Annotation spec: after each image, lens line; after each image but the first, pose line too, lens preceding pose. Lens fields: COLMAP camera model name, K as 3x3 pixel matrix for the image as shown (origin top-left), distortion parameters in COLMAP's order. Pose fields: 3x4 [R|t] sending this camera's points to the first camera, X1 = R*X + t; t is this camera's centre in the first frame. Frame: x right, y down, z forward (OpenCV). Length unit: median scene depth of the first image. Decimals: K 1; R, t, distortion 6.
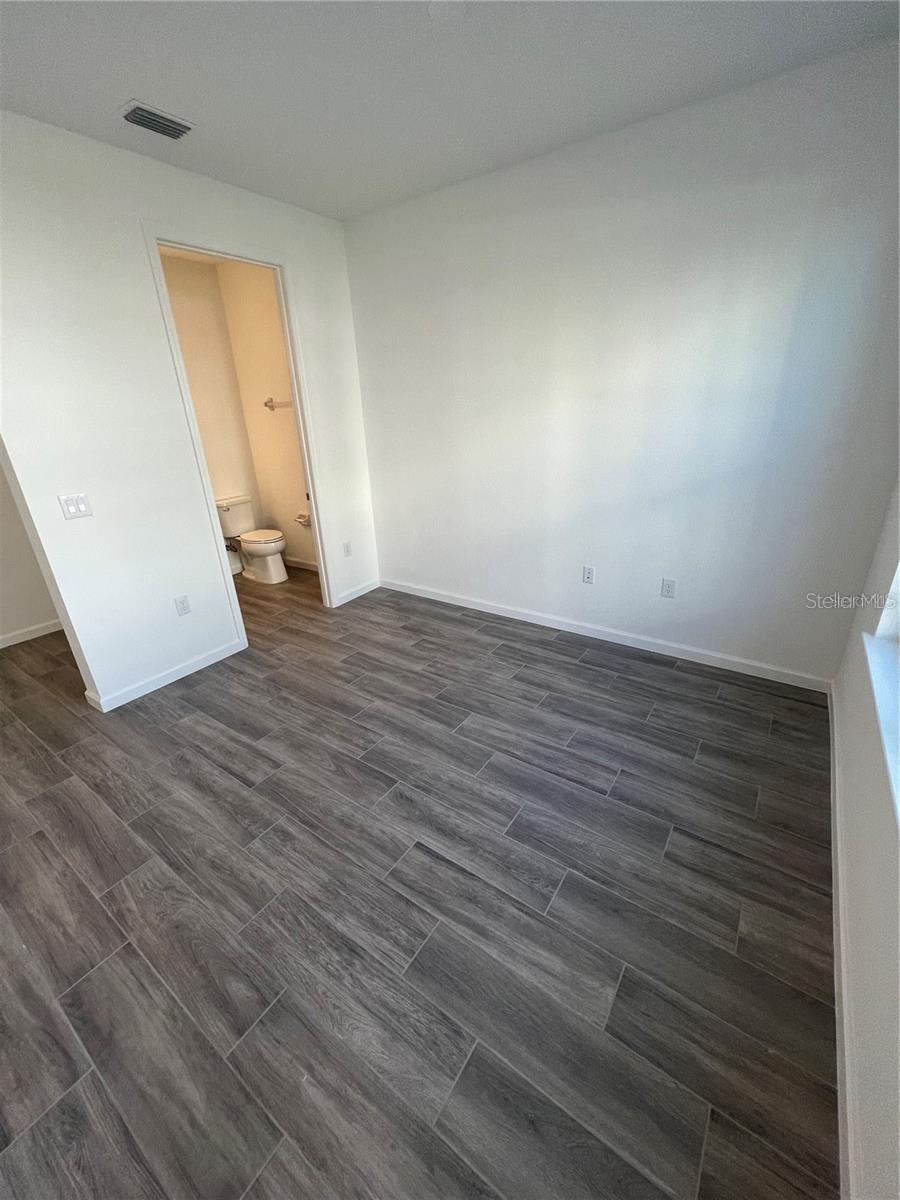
lens RADIAL K [[477.6, 0, 450.6], [0, 477.6, 597.9], [0, 0, 1]] dist [-0.004026, -0.000222]
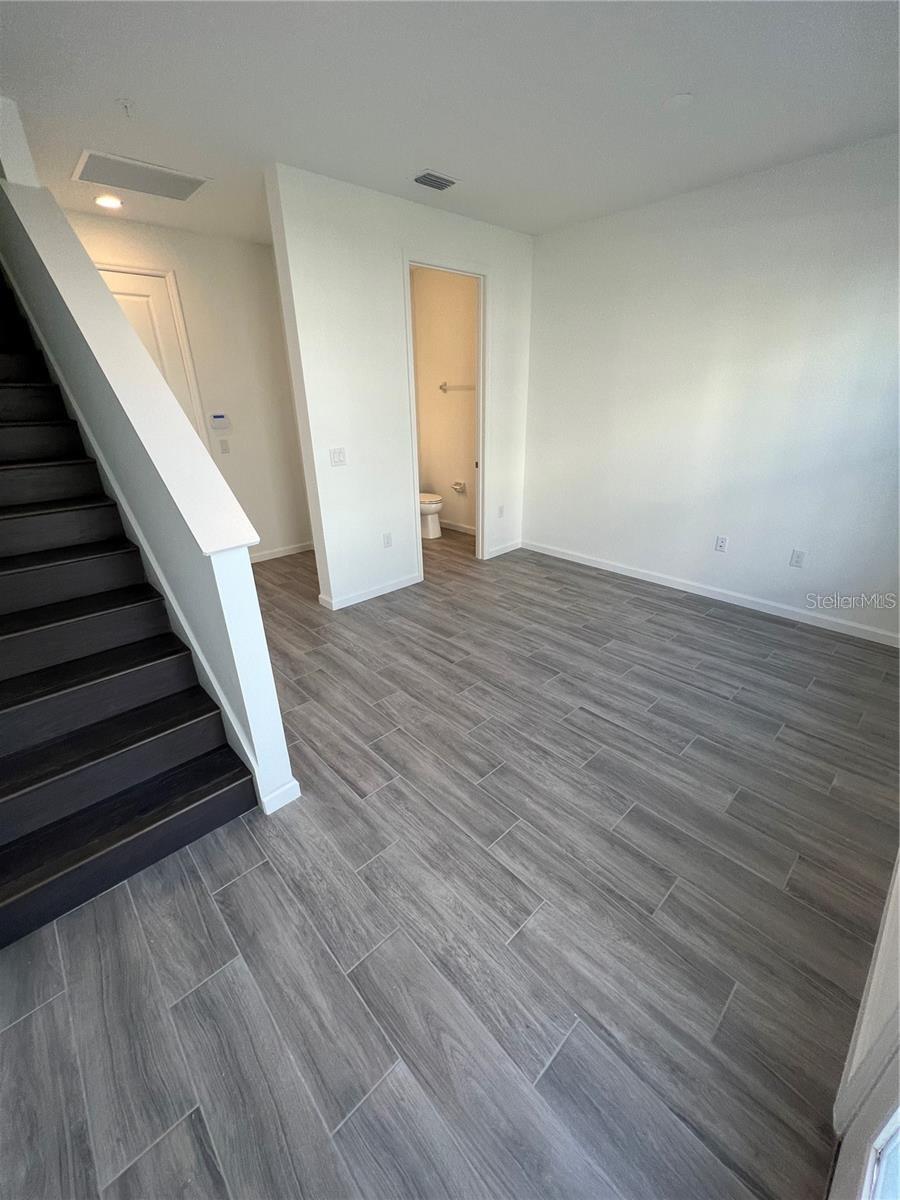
lens RADIAL K [[477.6, 0, 450.6], [0, 477.6, 597.9], [0, 0, 1]] dist [-0.004026, -0.000222]
pose [[0.978034, 0.102449, -0.181533, -0.158649], [-0.098162, 0.994641, 0.032469, 0.135181], [0.183887, -0.013936, 0.982849, -0.312513]]
